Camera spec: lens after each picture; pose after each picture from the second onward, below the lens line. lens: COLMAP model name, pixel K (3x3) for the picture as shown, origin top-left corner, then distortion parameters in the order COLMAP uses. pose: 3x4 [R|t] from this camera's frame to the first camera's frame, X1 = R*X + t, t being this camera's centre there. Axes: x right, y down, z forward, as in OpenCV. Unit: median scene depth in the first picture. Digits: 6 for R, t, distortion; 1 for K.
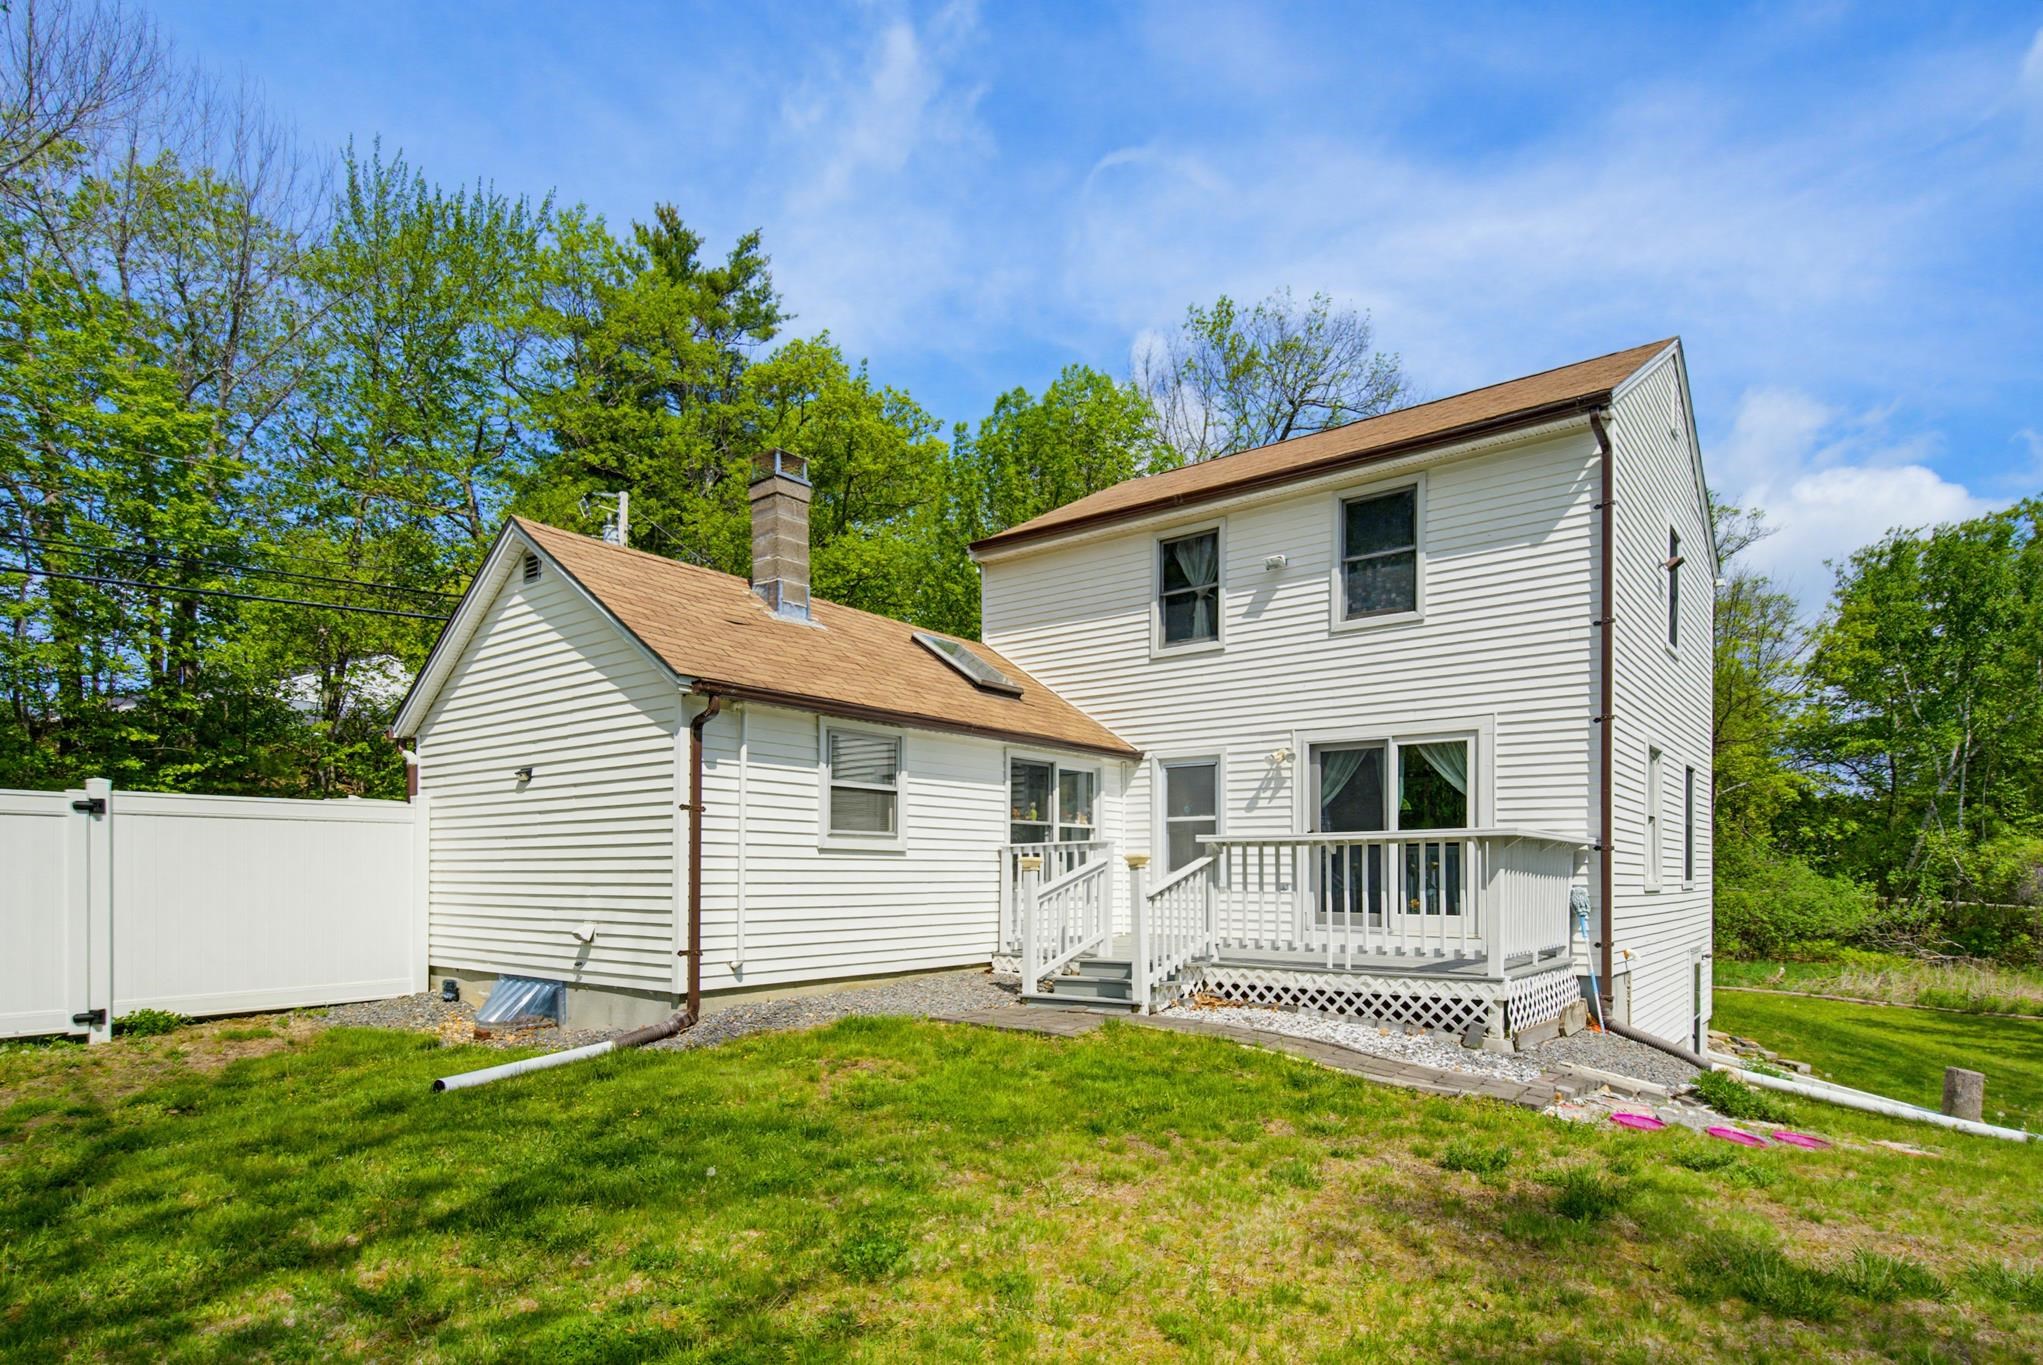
lens RADIAL K [[1080.5, 0, 1021.5], [0, 1080.5, 682.5], [0, 0, 1]] dist [0.000954, -0.000199]
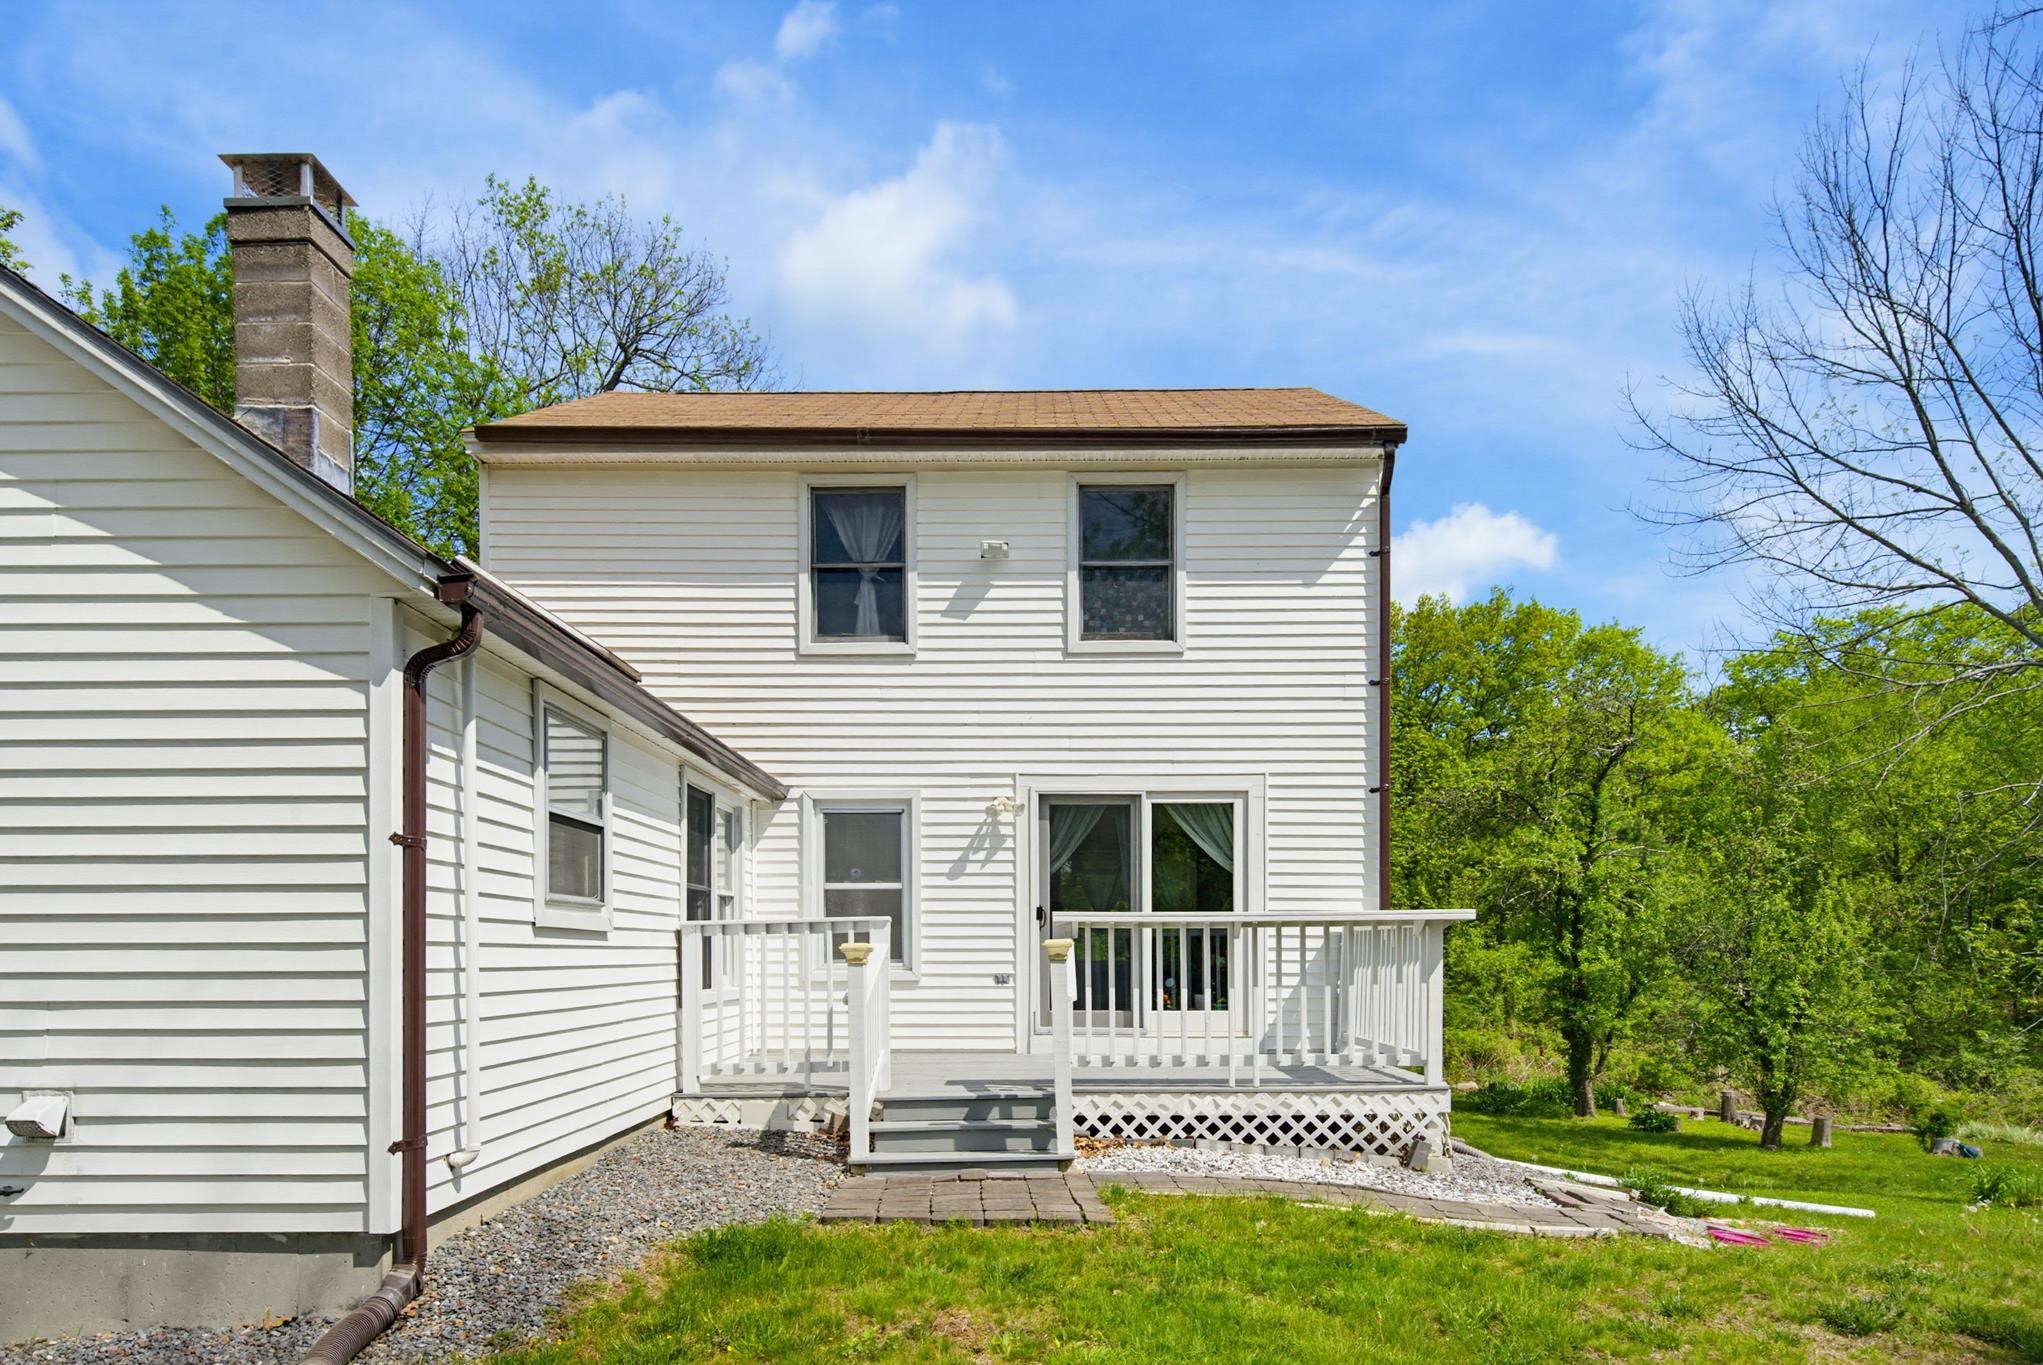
lens RADIAL K [[1310.6, 0, 1023.8], [0, 1310.6, 788.0], [0, 0, 1]] dist [-0.001278, -0.028769]
pose [[0.787896, 0.072119, 0.611571, -0.326941], [-0.103627, 0.994484, 0.016230, 0.040870], [-0.607027, -0.076163, 0.791023, 0.284821]]
